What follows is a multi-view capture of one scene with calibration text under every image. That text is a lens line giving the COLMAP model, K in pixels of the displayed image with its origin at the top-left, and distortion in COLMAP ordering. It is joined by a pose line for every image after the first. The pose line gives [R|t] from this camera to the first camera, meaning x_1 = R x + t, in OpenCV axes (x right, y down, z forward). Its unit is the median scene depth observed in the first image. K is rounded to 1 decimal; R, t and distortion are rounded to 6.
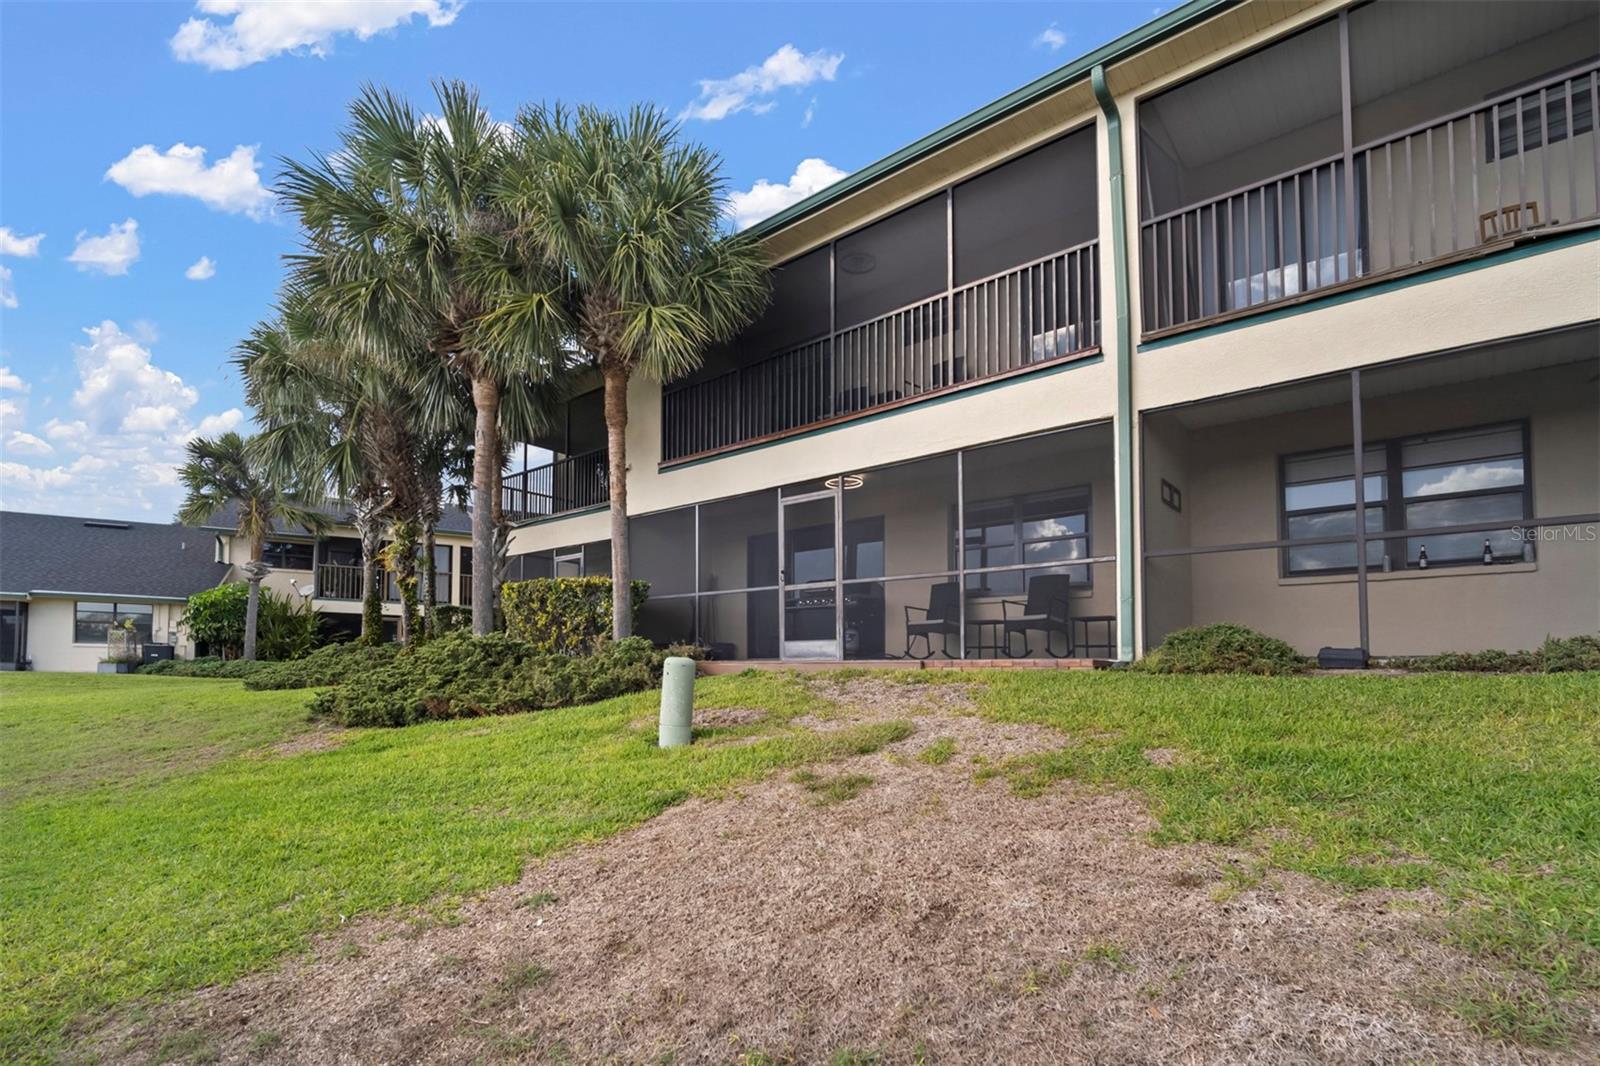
lens RADIAL K [[697.3, 0, 802.3], [0, 697.3, 511.8], [0, 0, 1]] dist [0.000334, 0.000239]
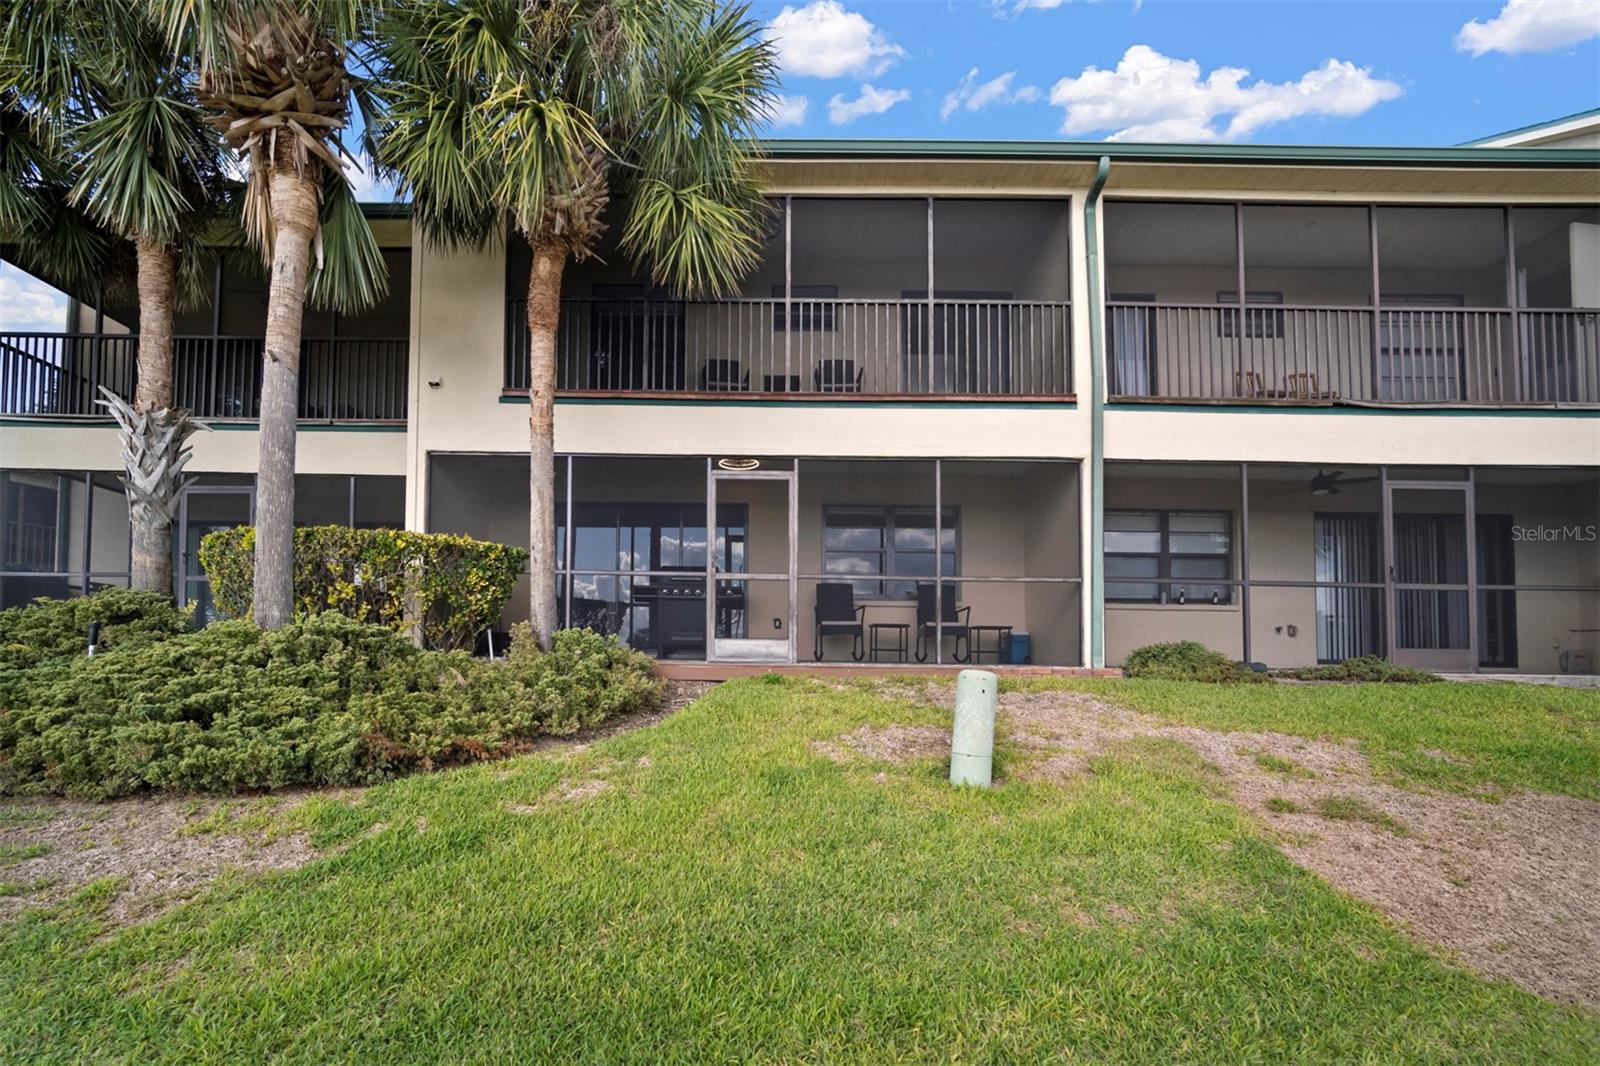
lens RADIAL K [[666.1, 0, 800.1], [0, 666.1, 530.0], [0, 0, 1]] dist [0.000186, 0.000105]
pose [[0.783987, 0.124869, 0.608088, -0.558948], [-0.146705, 0.989082, -0.013963, 0.063177], [-0.603193, -0.078262, 0.793747, 0.374421]]
